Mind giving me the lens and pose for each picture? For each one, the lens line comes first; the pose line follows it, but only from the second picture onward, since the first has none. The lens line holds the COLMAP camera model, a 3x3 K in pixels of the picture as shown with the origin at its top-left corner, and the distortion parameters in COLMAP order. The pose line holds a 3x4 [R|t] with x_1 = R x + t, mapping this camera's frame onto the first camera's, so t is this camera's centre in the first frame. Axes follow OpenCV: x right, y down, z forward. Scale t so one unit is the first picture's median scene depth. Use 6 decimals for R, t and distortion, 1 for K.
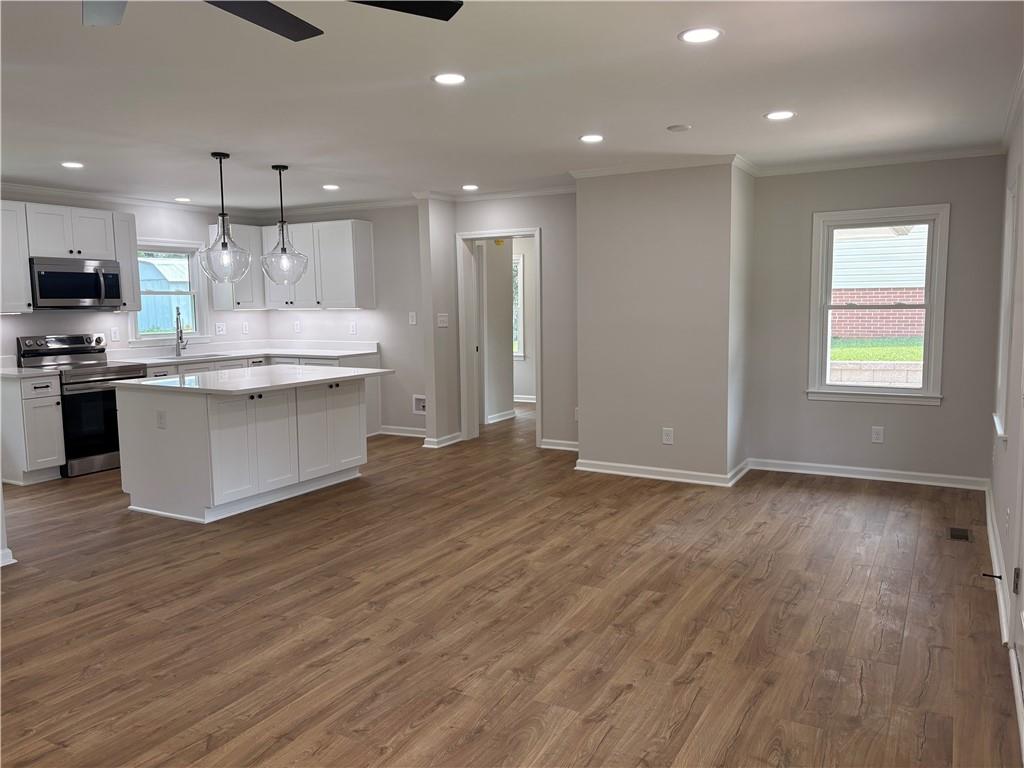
lens RADIAL K [[769.0, 0, 511.1], [0, 769.0, 385.2], [0, 0, 1]] dist [0.011400, 0.013555]
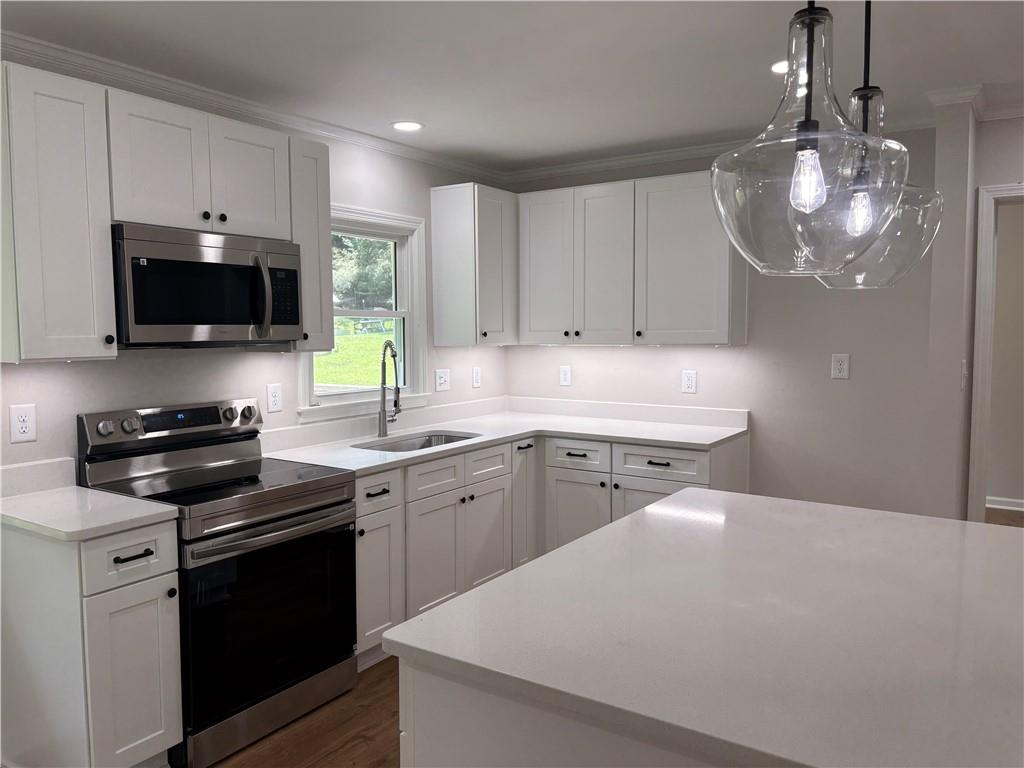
lens RADIAL K [[769.0, 0, 512.8], [0, 769.0, 379.4], [0, 0, 1]] dist [0.011400, 0.013555]
pose [[0.997945, 0.007131, -0.063675, -0.366798], [-0.009985, 0.998954, -0.044628, -0.063516], [0.063290, 0.045172, 0.996972, 0.581554]]
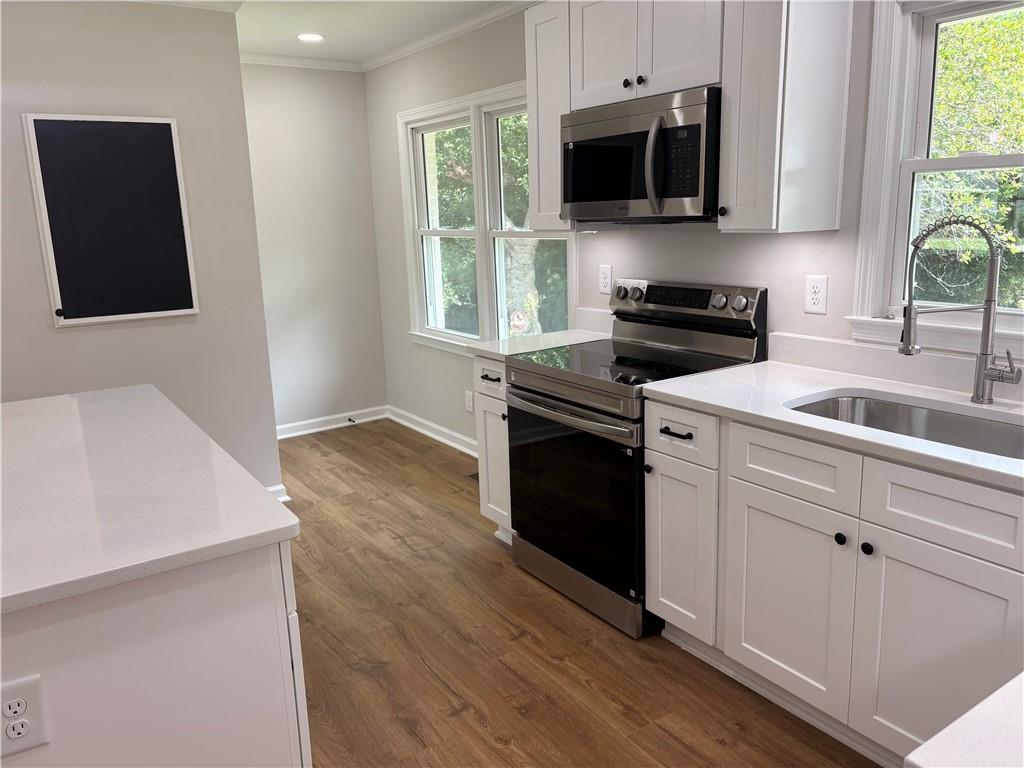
lens RADIAL K [[769.0, 0, 512.9], [0, 769.0, 384.5], [0, 0, 1]] dist [0.011400, 0.013555]
pose [[-0.448110, 0.209700, -0.869036, -0.149107], [-0.069923, 0.960900, 0.267922, -0.122759], [0.891240, 0.180824, -0.415926, 1.134217]]
